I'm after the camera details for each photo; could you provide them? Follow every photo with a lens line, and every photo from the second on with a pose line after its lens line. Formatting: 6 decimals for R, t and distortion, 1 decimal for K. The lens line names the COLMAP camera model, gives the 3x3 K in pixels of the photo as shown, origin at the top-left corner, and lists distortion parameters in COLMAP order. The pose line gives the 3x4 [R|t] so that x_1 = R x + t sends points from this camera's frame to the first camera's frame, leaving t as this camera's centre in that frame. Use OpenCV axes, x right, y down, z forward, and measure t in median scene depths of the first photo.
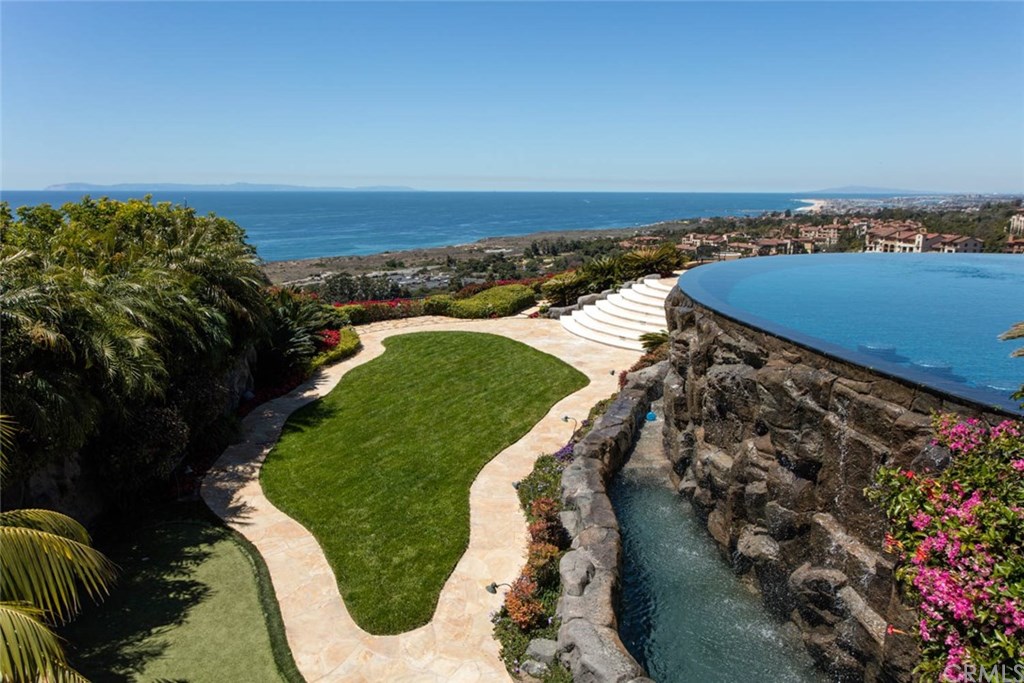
lens RADIAL K [[789.5, 0, 513.2], [0, 789.5, 341.6], [0, 0, 1]] dist [-0.038472, 0.002753]
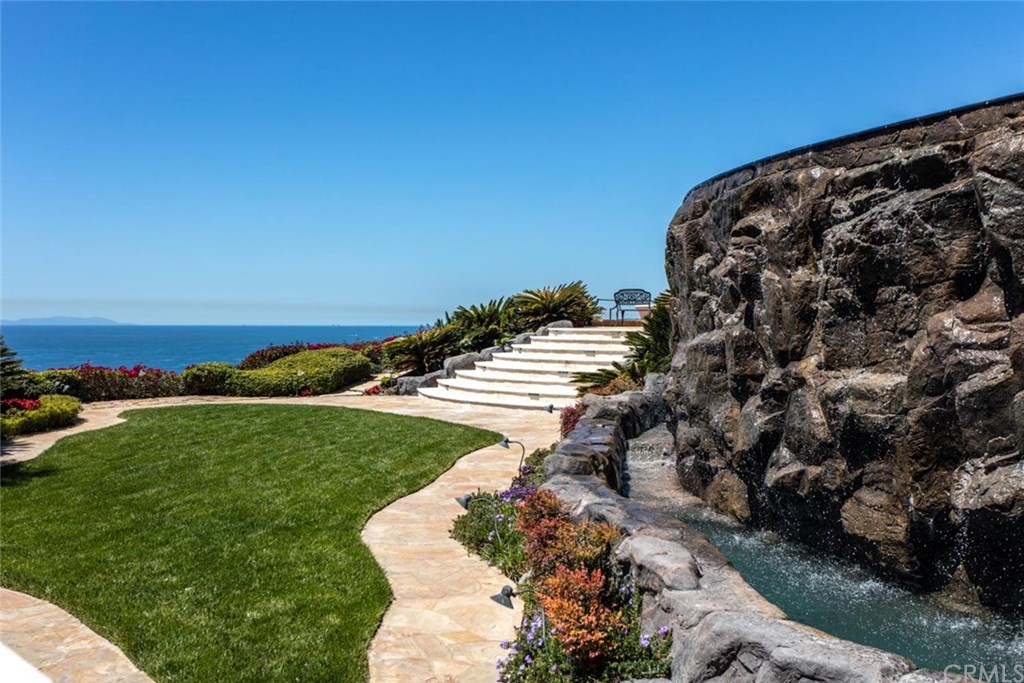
lens RADIAL K [[1154.5, 0, 517.2], [0, 1154.5, 344.6], [0, 0, 1]] dist [0.003919, 0.000000]
pose [[0.975158, -0.002501, 0.221495, -0.086834], [0.046683, 0.979798, -0.194465, 0.153607], [-0.216534, 0.199975, 0.955575, 0.163315]]
